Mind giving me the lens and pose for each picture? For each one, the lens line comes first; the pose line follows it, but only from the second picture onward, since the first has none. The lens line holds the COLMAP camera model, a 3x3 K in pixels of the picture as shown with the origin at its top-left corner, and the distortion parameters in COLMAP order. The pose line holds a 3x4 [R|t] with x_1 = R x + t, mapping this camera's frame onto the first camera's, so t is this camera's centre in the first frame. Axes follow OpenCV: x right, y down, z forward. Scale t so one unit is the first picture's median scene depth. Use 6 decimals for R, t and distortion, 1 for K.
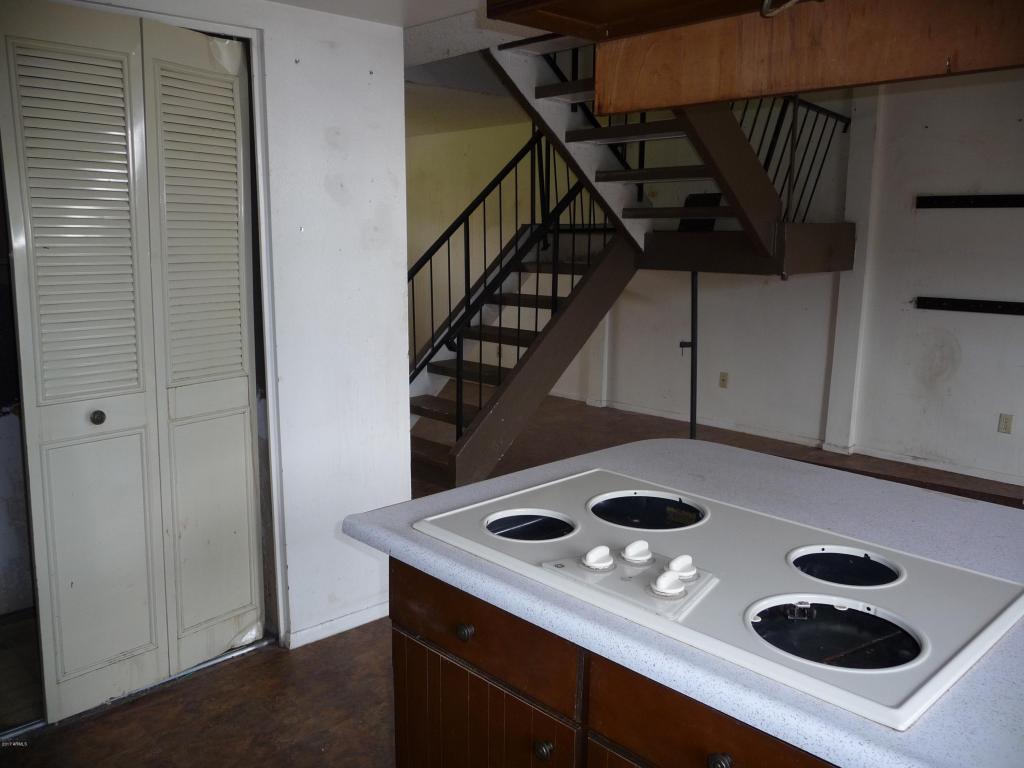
lens RADIAL K [[846.4, 0, 506.3], [0, 846.4, 384.6], [0, 0, 1]] dist [-0.051205, 0.072586]
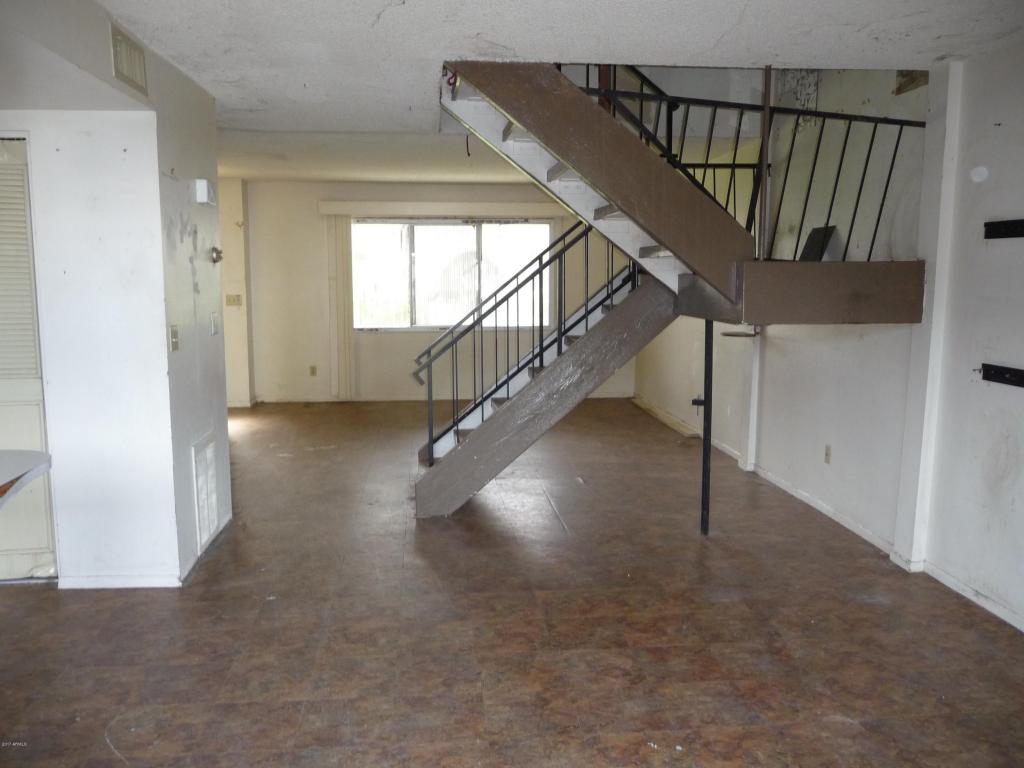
lens RADIAL K [[846.4, 0, 506.3], [0, 846.4, 384.6], [0, 0, 1]] dist [-0.051205, 0.072586]
pose [[0.789407, 0.079927, -0.608644, 0.592093], [-0.107895, 0.994118, -0.009391, -0.036704], [0.604313, 0.073083, 0.793388, 0.196530]]
